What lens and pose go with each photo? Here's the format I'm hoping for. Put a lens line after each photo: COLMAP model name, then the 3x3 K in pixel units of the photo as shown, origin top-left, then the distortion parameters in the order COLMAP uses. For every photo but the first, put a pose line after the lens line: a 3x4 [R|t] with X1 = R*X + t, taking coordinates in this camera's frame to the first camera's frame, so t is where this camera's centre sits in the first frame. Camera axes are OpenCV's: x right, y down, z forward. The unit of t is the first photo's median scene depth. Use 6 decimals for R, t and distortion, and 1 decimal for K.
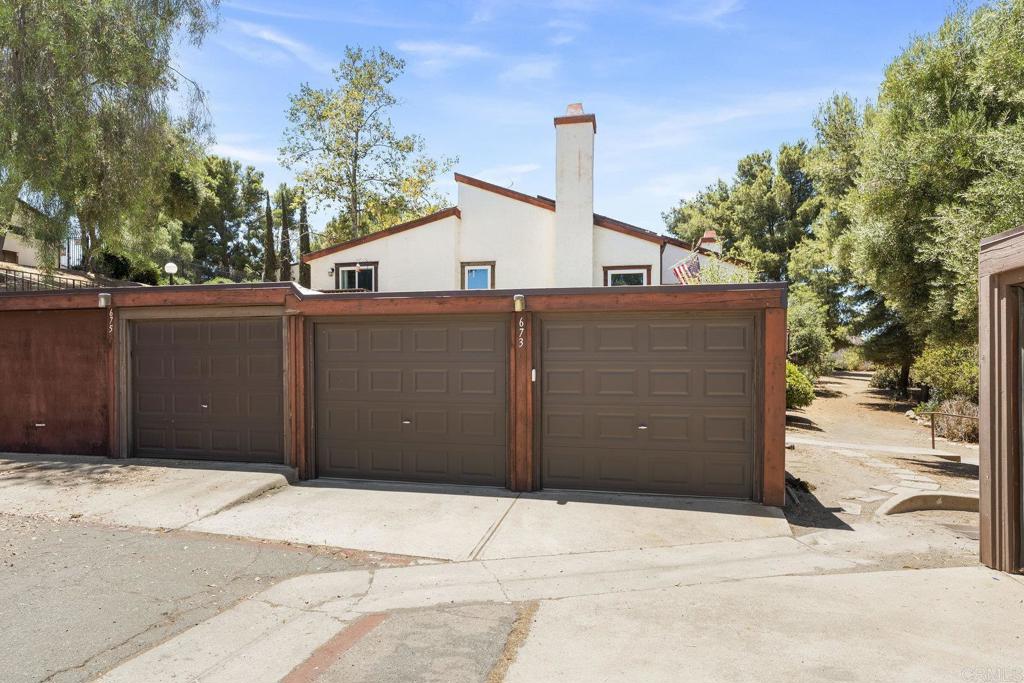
lens RADIAL K [[580.6, 0, 512.5], [0, 580.6, 370.3], [0, 0, 1]] dist [-0.005728, -0.000883]
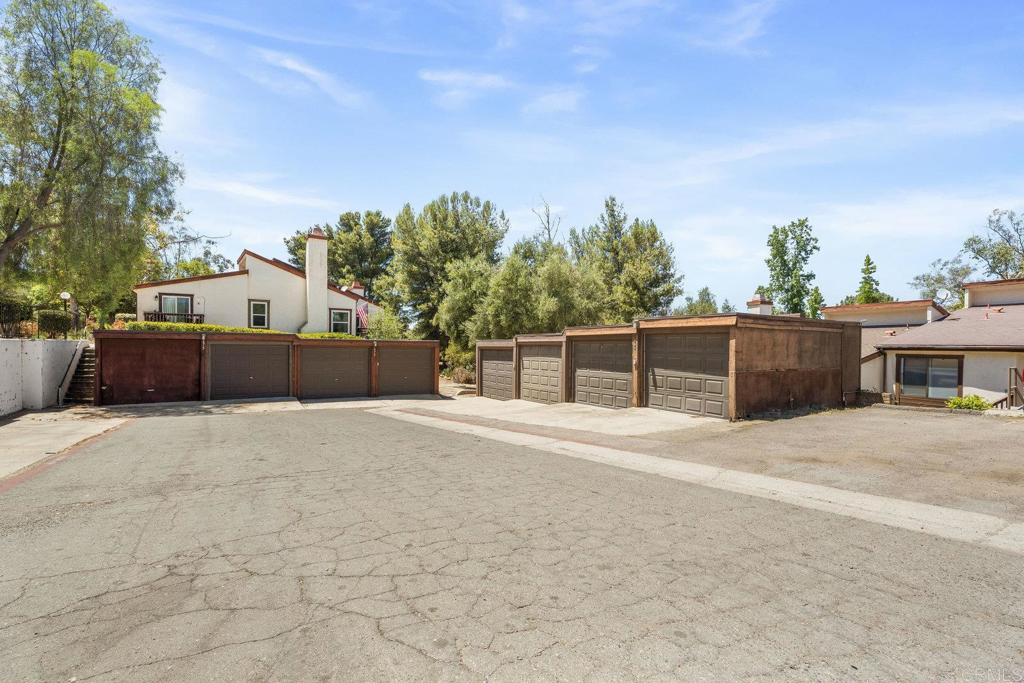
lens RADIAL K [[465.0, 0, 512.0], [0, 465.0, 341.5], [0, 0, 1]] dist [0.000700, 0.000213]
pose [[0.701079, 0.012213, 0.712979, -0.579460], [-0.003285, 0.999898, -0.013899, -0.037559], [-0.713076, 0.007402, 0.701048, -0.645336]]
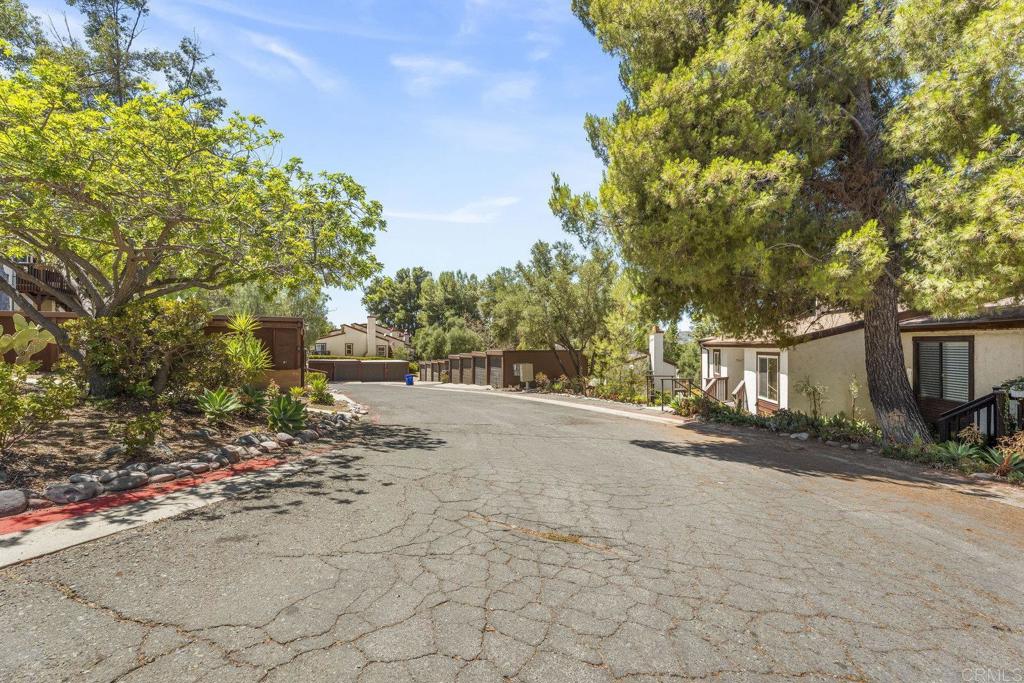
lens RADIAL K [[465.0, 0, 512.0], [0, 465.0, 341.5], [0, 0, 1]] dist [0.000700, 0.000213]
pose [[0.802053, 0.020077, 0.596916, -1.279016], [-0.011577, 0.999770, -0.018071, -0.146923], [-0.597141, 0.007583, 0.802100, -2.837108]]
